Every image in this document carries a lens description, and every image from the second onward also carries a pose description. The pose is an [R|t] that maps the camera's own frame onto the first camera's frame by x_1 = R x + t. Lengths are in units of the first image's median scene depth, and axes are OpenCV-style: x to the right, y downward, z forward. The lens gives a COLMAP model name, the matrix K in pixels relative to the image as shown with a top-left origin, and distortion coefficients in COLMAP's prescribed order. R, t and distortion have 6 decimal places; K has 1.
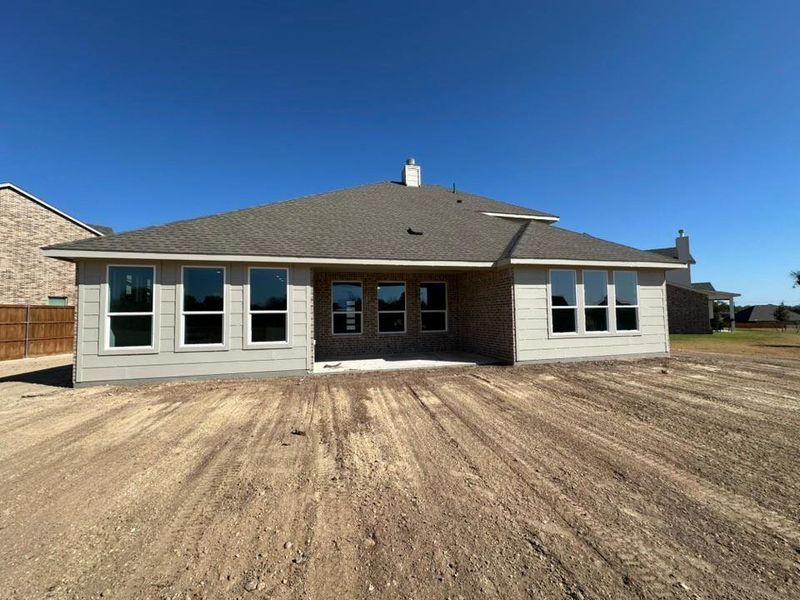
lens RADIAL K [[321.8, 0, 400.0], [0, 321.8, 300.0], [0, 0, 1]] dist [-0.003105, -0.000345]
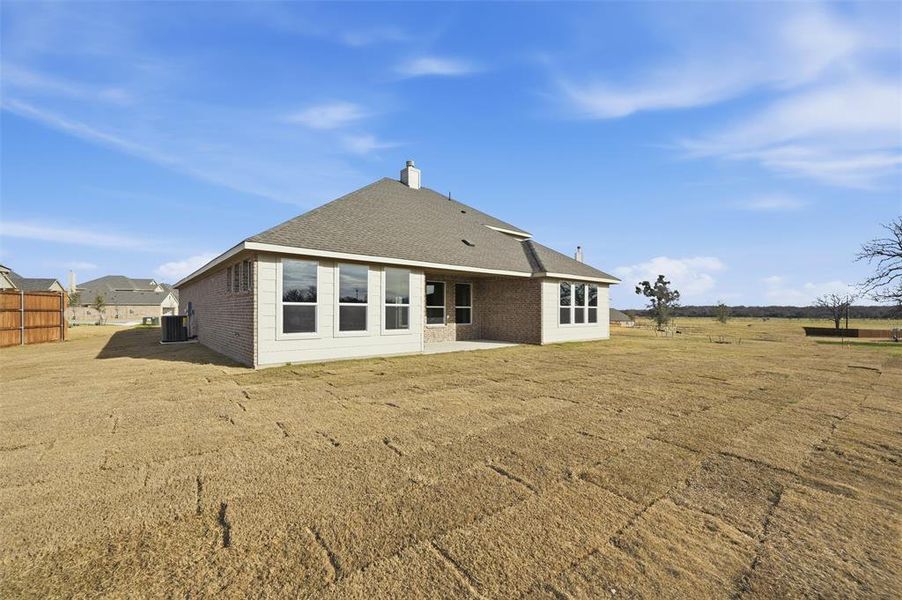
lens RADIAL K [[374.5, 0, 444.5], [0, 374.5, 296.0], [0, 0, 1]] dist [-0.002801, -0.000164]
pose [[0.905195, 0.036684, 0.423411, -0.673242], [-0.039991, 0.999199, -0.001074, -0.002687], [-0.423111, -0.015960, 0.905937, -0.291388]]
